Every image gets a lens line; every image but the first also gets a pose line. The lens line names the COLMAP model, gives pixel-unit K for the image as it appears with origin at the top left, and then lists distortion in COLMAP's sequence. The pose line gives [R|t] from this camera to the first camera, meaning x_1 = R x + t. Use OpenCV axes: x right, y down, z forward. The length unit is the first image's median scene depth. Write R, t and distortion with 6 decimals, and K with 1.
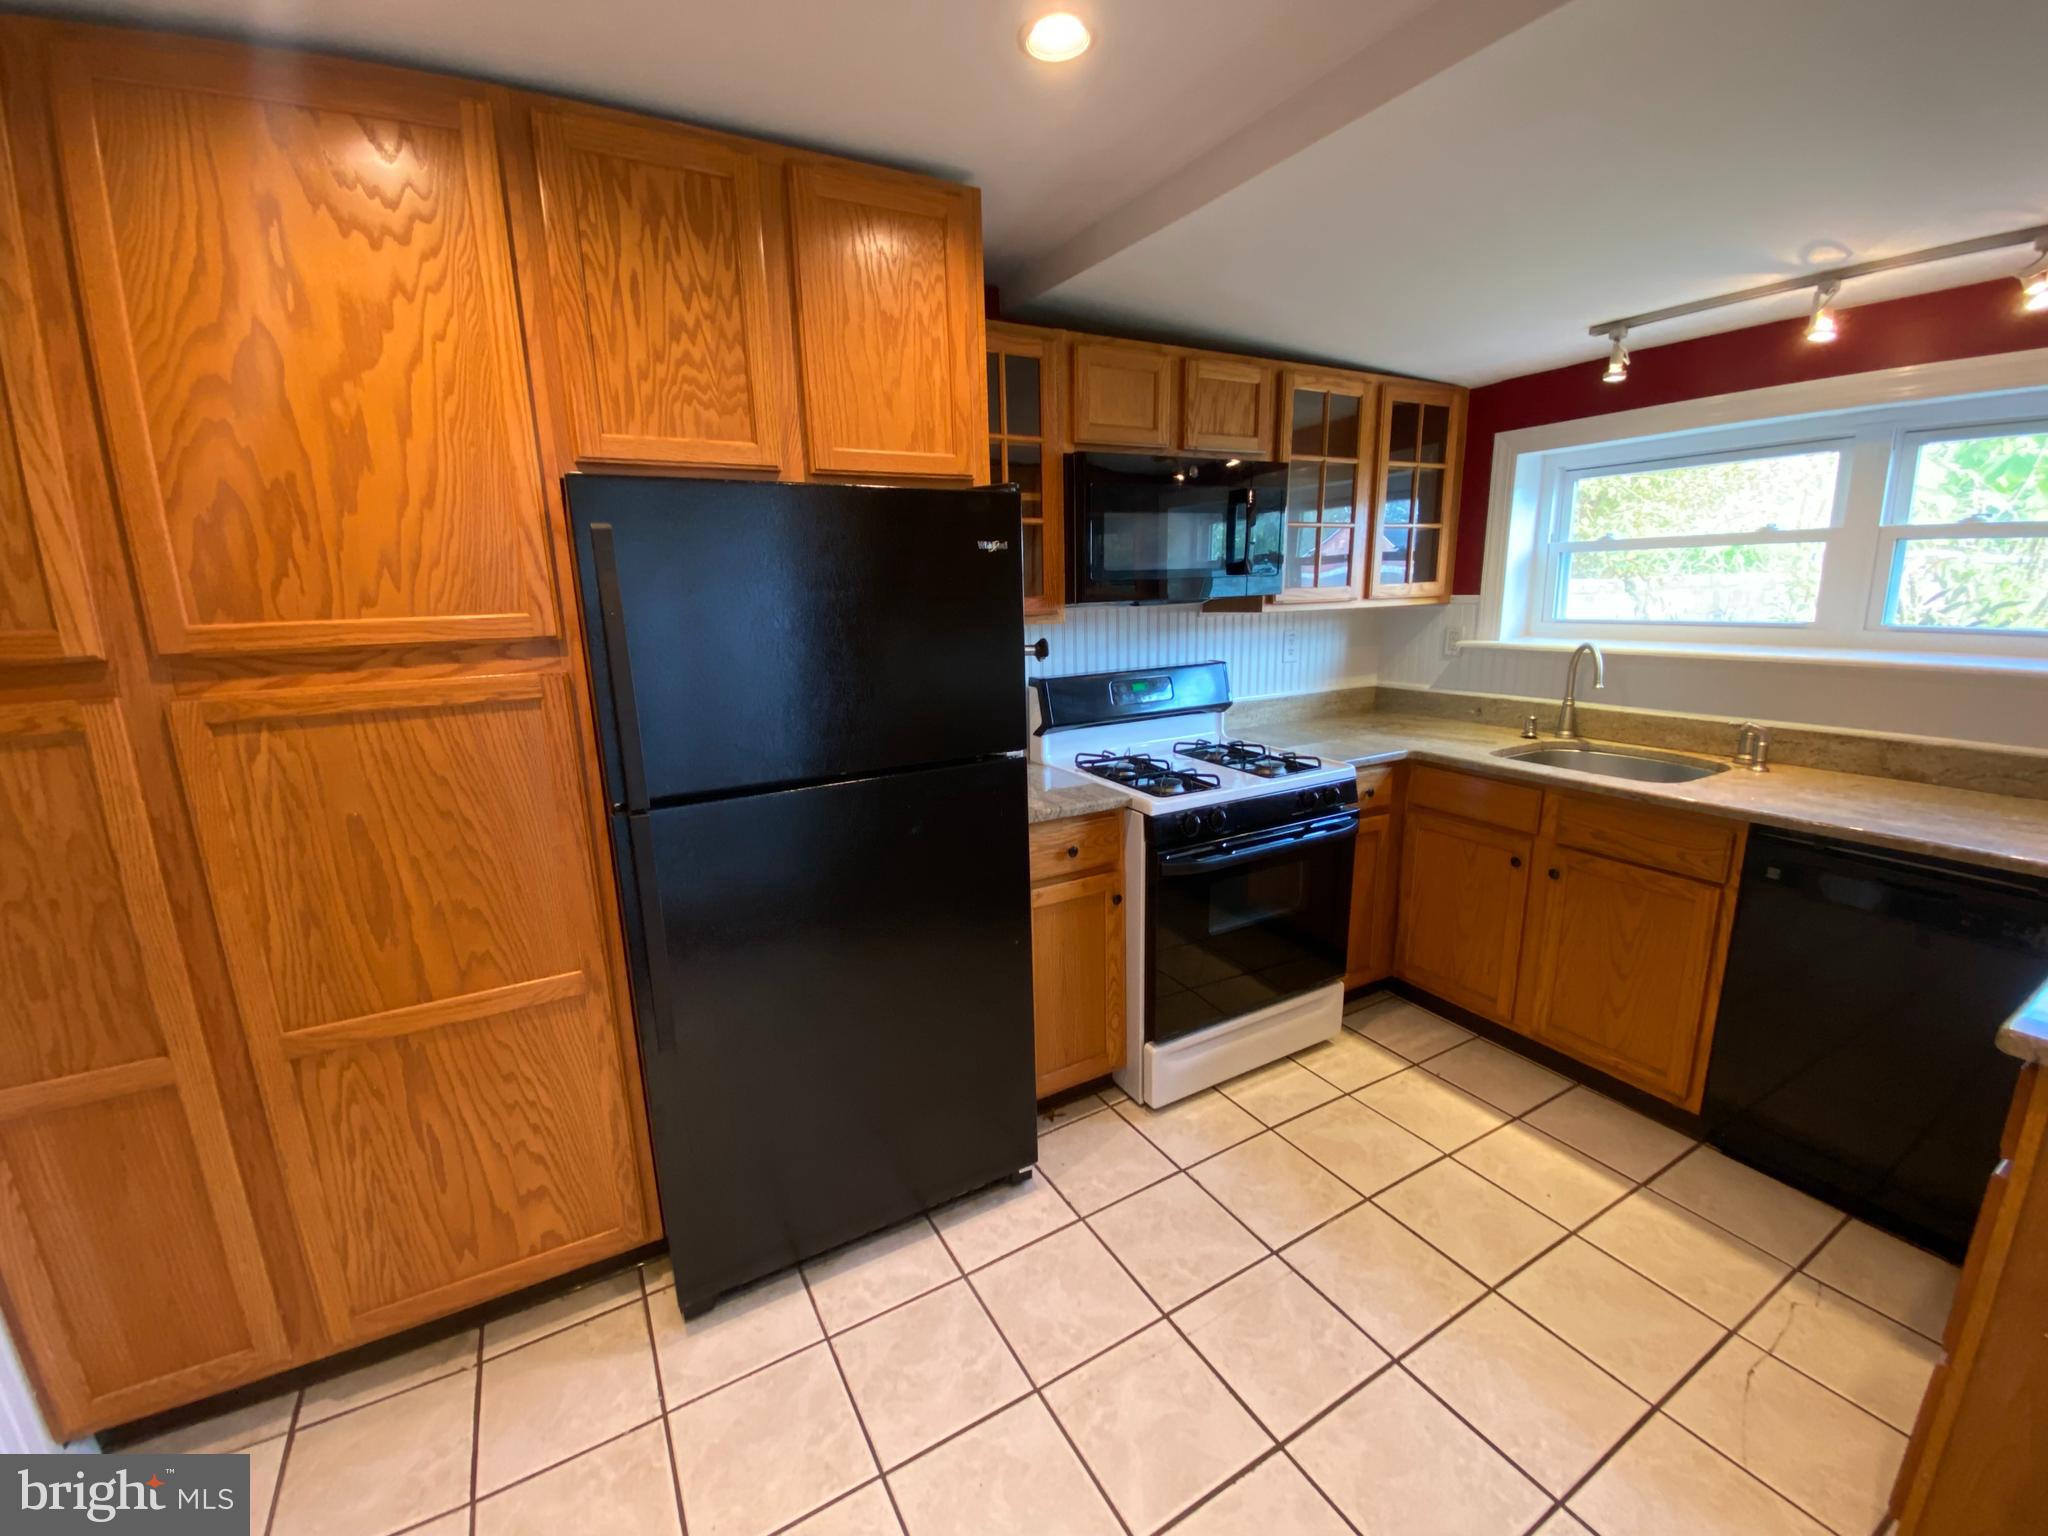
lens RADIAL K [[821.2, 0, 1024.0], [0, 821.2, 768.0], [0, 0, 1]] dist [0.021533, -0.023292]
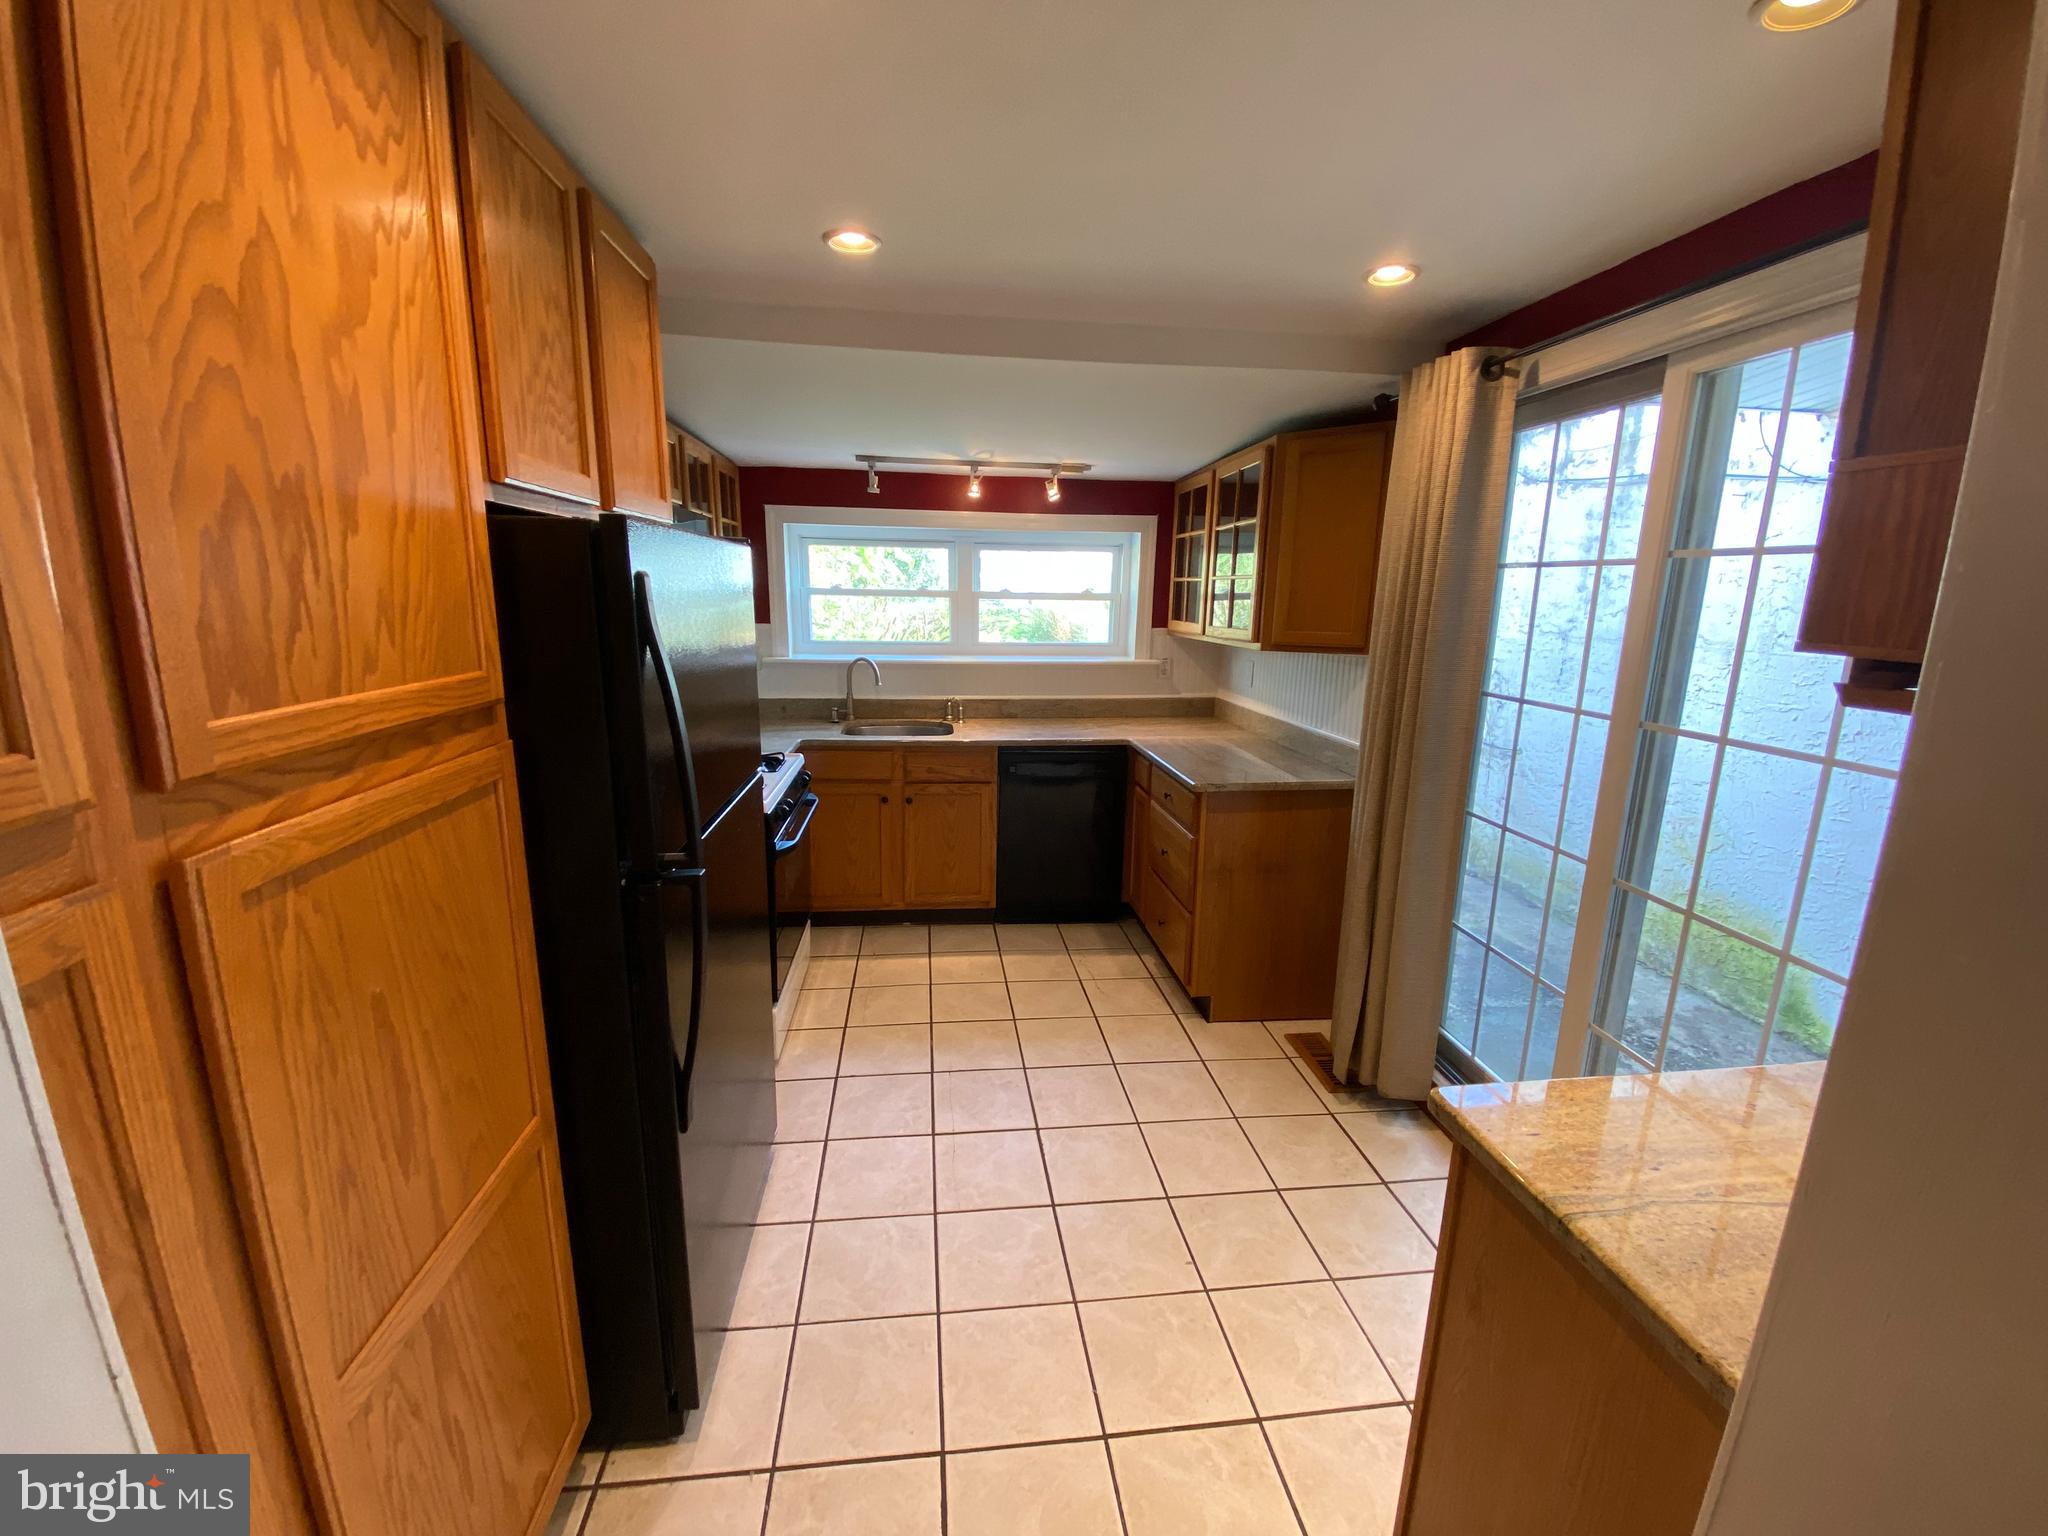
lens RADIAL K [[821.2, 0, 1024.0], [0, 821.2, 768.0], [0, 0, 1]] dist [0.021533, -0.023292]
pose [[0.379508, -0.158905, 0.911440, -1.222361], [0.165459, 0.980915, 0.102124, -0.101631], [-0.910273, 0.112049, 0.398558, 0.262045]]
